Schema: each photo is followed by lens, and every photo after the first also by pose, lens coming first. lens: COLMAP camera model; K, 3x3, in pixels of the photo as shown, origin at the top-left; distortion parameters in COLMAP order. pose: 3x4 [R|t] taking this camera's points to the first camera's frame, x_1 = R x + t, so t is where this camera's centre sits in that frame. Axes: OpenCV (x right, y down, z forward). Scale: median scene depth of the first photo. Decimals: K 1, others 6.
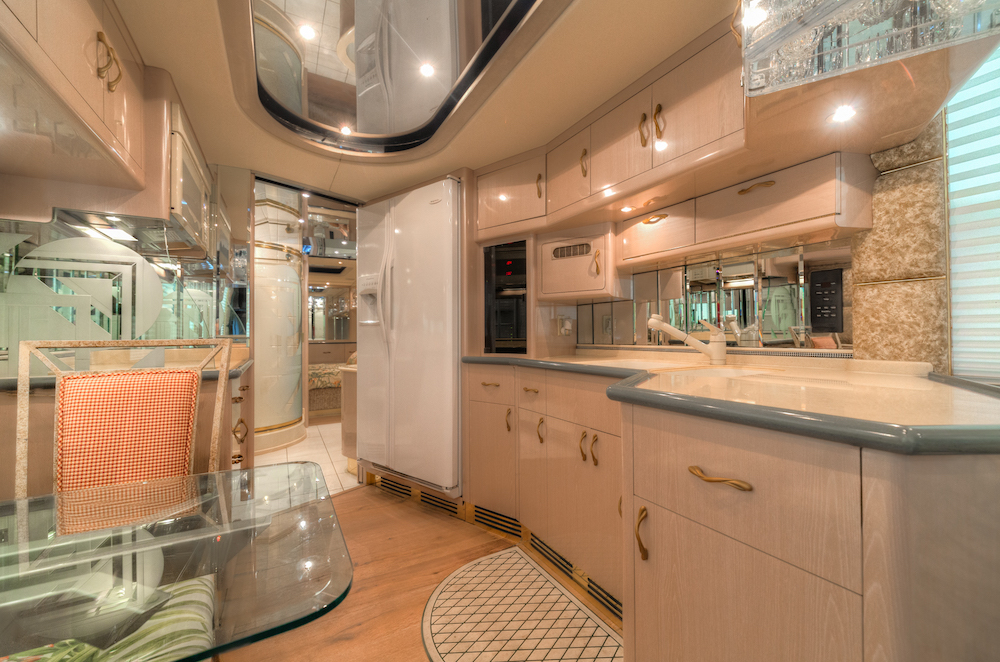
lens RADIAL K [[418.2, 0, 500.0], [0, 418.2, 331.0], [0, 0, 1]] dist [-0.000393, -0.000066]
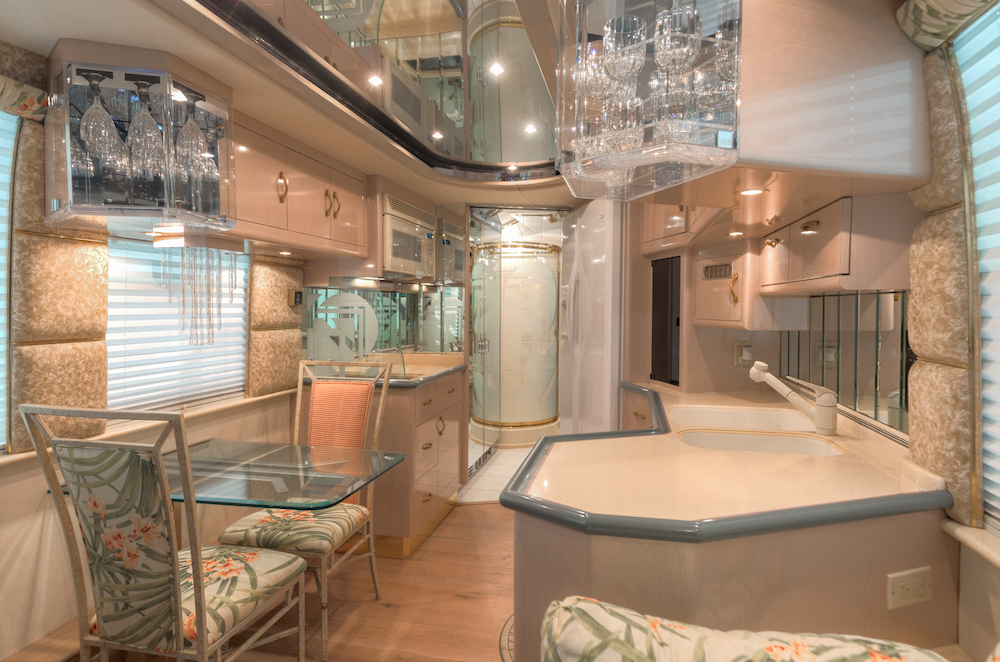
lens RADIAL K [[565.6, 0, 469.0], [0, 565.6, 327.8], [0, 0, 1]] dist [-0.000515, -0.000305]
pose [[0.720230, 0.038440, -0.692670, 1.037435], [-0.007897, 0.998853, 0.047220, -0.219902], [0.693691, -0.028539, 0.719707, -0.292736]]
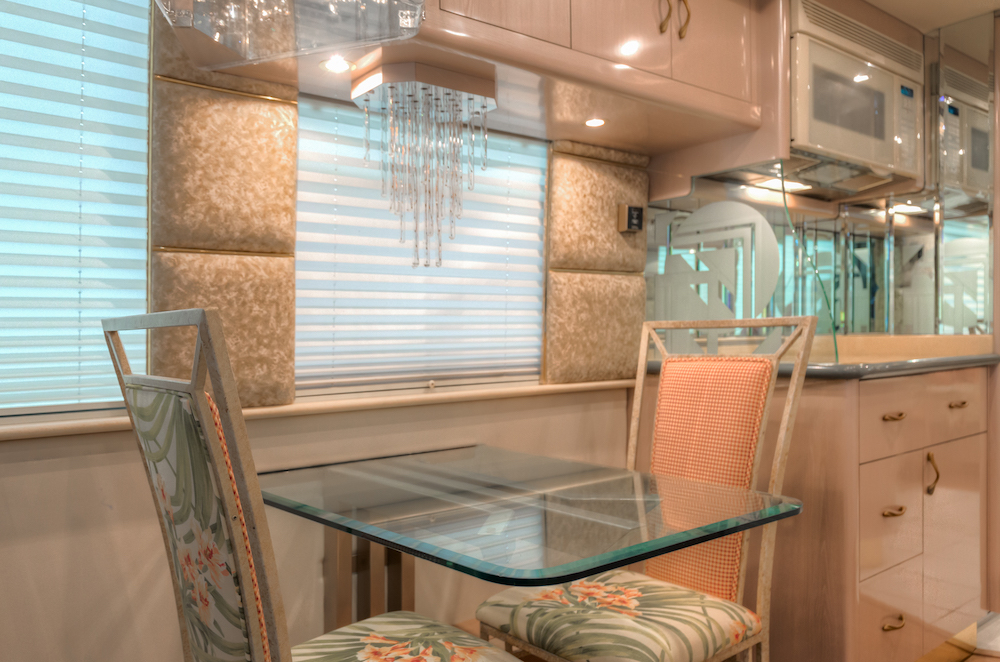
lens RADIAL K [[775.1, 0, 476.1], [0, 775.1, 334.6], [0, 0, 1]] dist [0.001499, 0.002948]
pose [[0.186081, 0.019181, -0.982347, 0.648449], [0.007975, 0.999747, 0.021031, -0.004454], [0.982502, -0.011748, 0.185881, 0.174295]]
